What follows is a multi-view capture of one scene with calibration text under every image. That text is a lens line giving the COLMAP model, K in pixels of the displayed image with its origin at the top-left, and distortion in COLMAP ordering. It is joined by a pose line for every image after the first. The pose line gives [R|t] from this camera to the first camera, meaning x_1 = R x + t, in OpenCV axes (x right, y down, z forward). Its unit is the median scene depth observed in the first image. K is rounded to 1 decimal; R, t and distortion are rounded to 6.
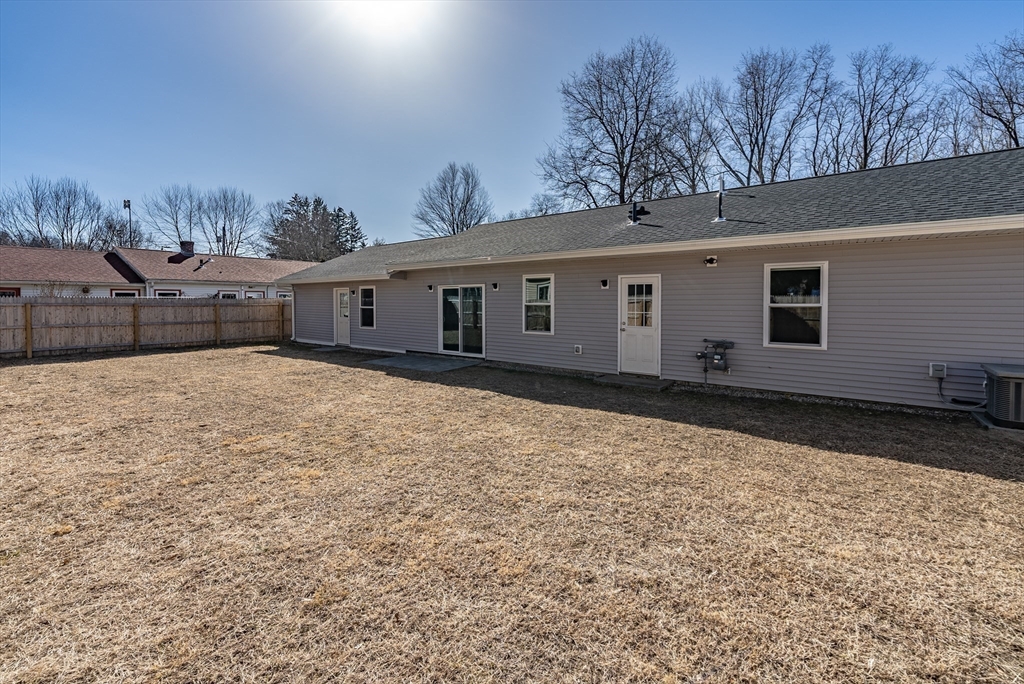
lens RADIAL K [[392.9, 0, 512.0], [0, 392.9, 342.0], [0, 0, 1]] dist [0.000481, -0.000045]
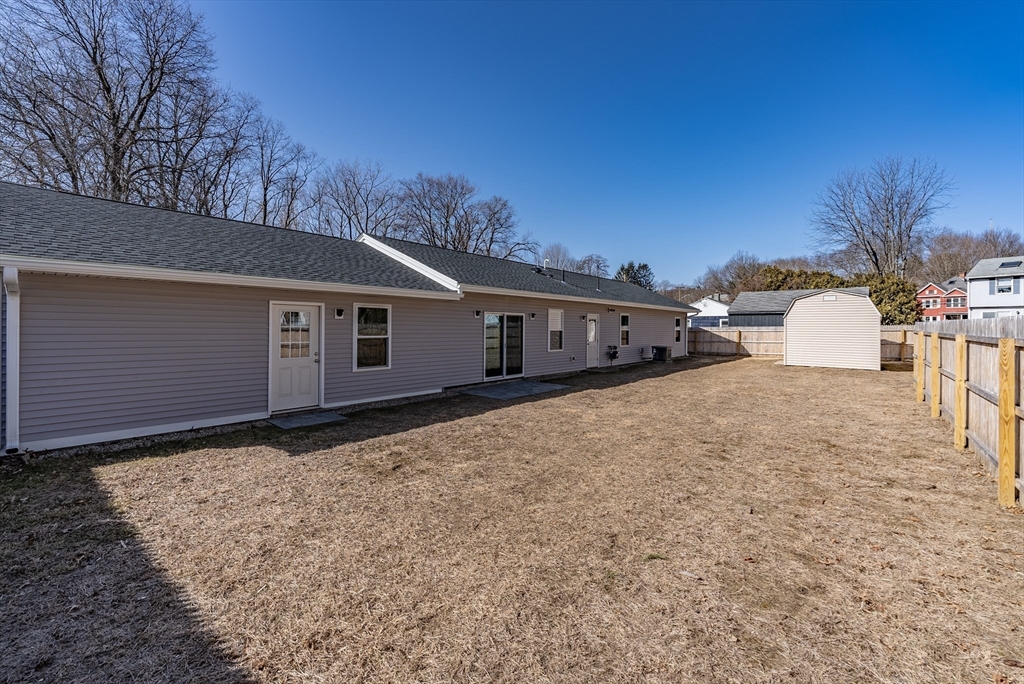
lens RADIAL K [[418.9, 0, 509.9], [0, 418.9, 333.4], [0, 0, 1]] dist [0.001056, -0.000036]
pose [[0.126095, 0.000568, 0.992018, -1.047349], [0.114935, 0.993257, -0.015178, -0.057768], [-0.985338, 0.115931, 0.125179, 0.704131]]
